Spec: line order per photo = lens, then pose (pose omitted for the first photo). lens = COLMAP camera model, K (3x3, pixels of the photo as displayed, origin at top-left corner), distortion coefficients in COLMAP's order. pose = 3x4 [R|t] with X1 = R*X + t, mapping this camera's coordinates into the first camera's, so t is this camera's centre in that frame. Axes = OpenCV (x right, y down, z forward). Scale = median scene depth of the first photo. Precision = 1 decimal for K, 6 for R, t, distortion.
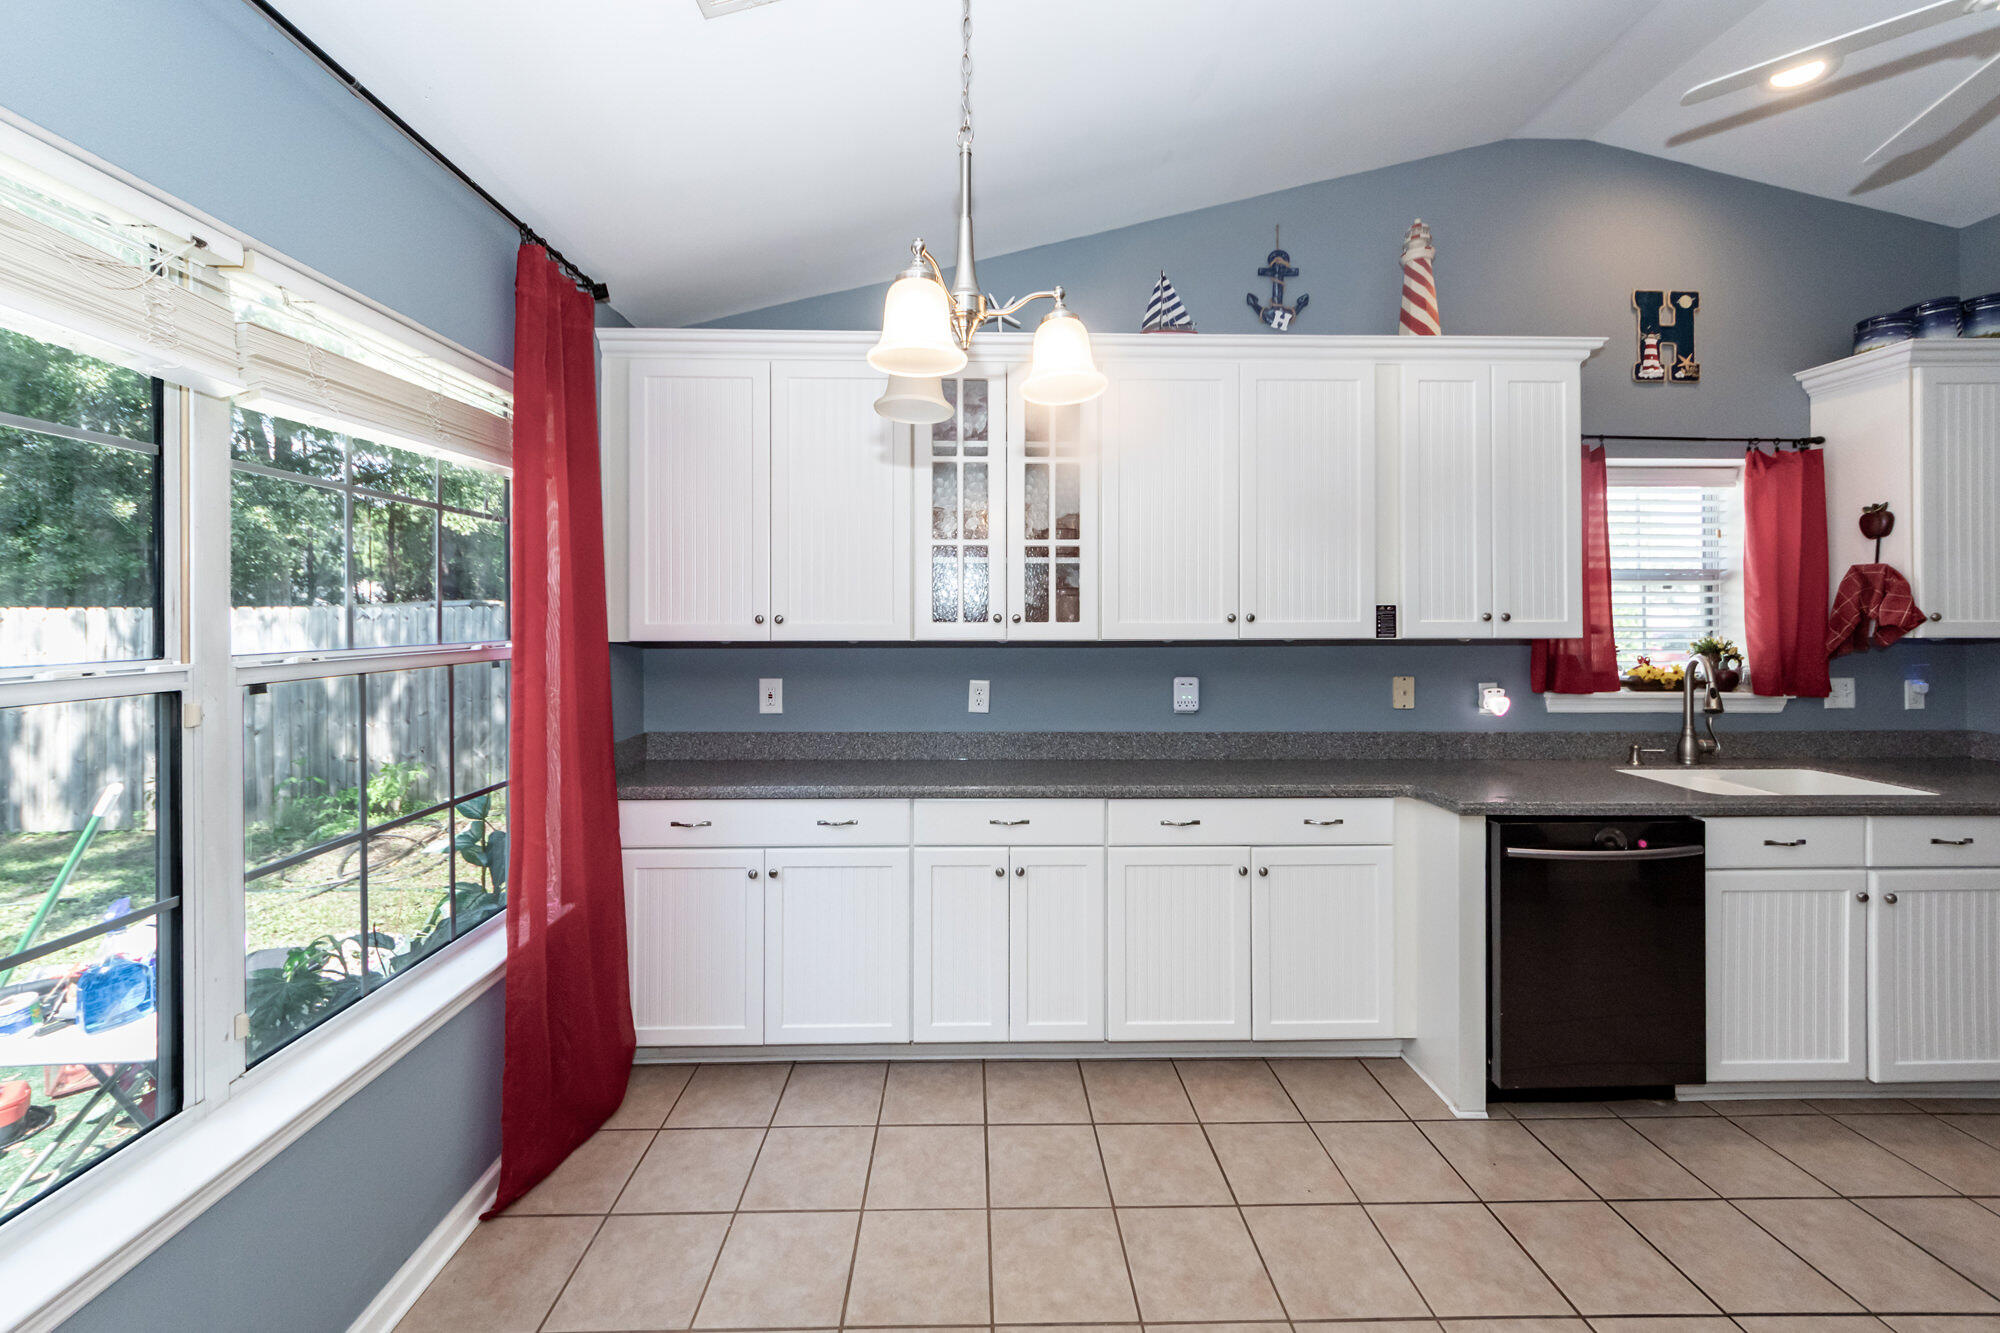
lens RADIAL K [[761.7, 0, 986.5], [0, 761.7, 610.0], [0, 0, 1]] dist [0.000801, 0.000129]
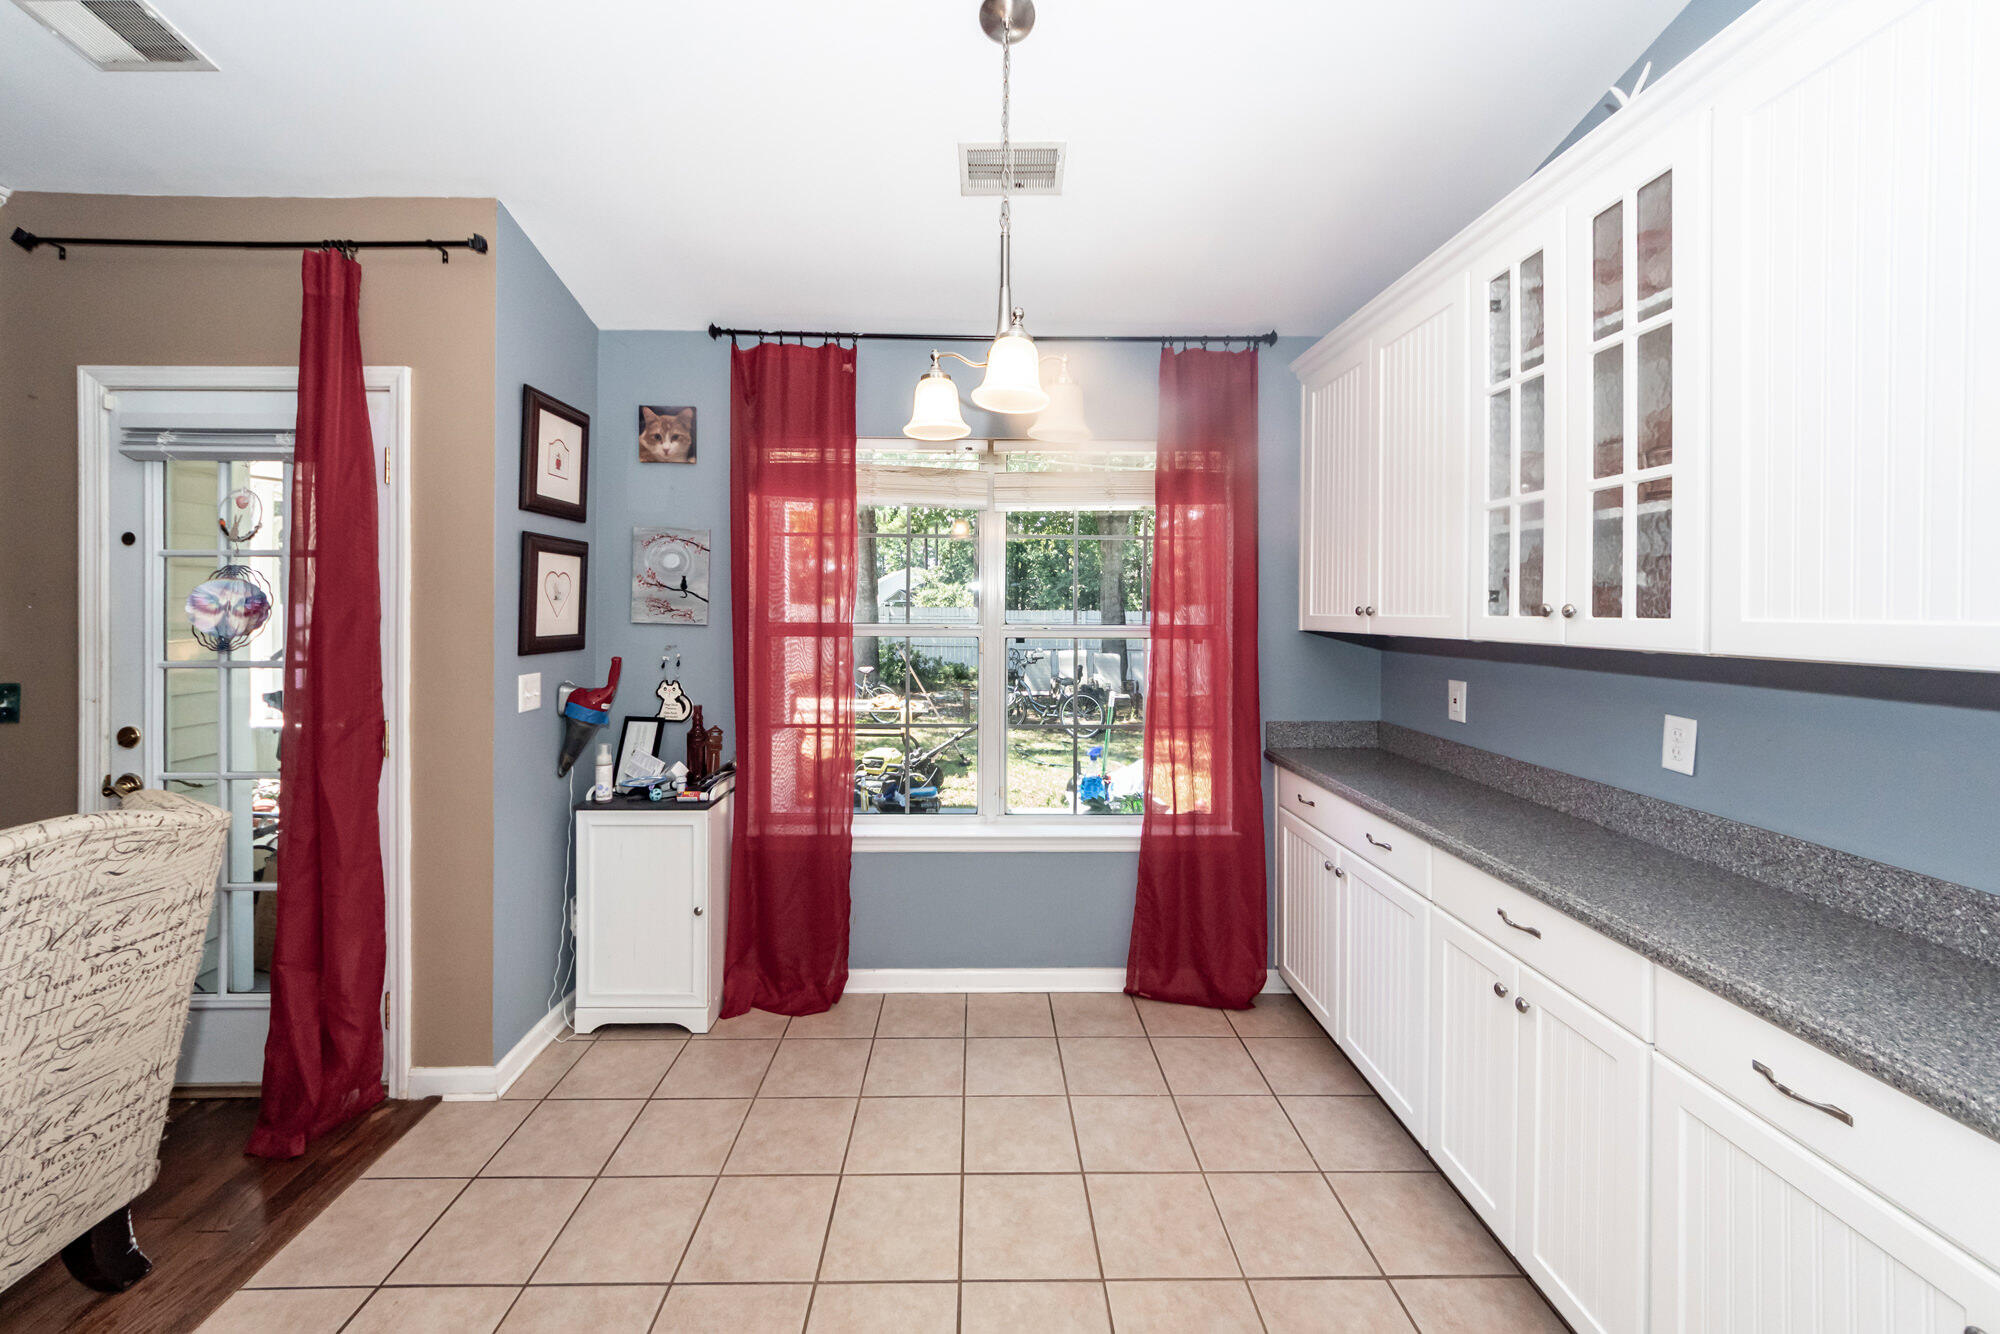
lens RADIAL K [[761.7, 0, 986.5], [0, 761.7, 610.5], [0, 0, 1]] dist [0.000801, 0.000129]
pose [[-0.004480, 0.003343, -0.999984, 0.655969], [0.002918, 0.999990, 0.003330, 0.006524], [0.999986, -0.002903, -0.004490, 0.524855]]
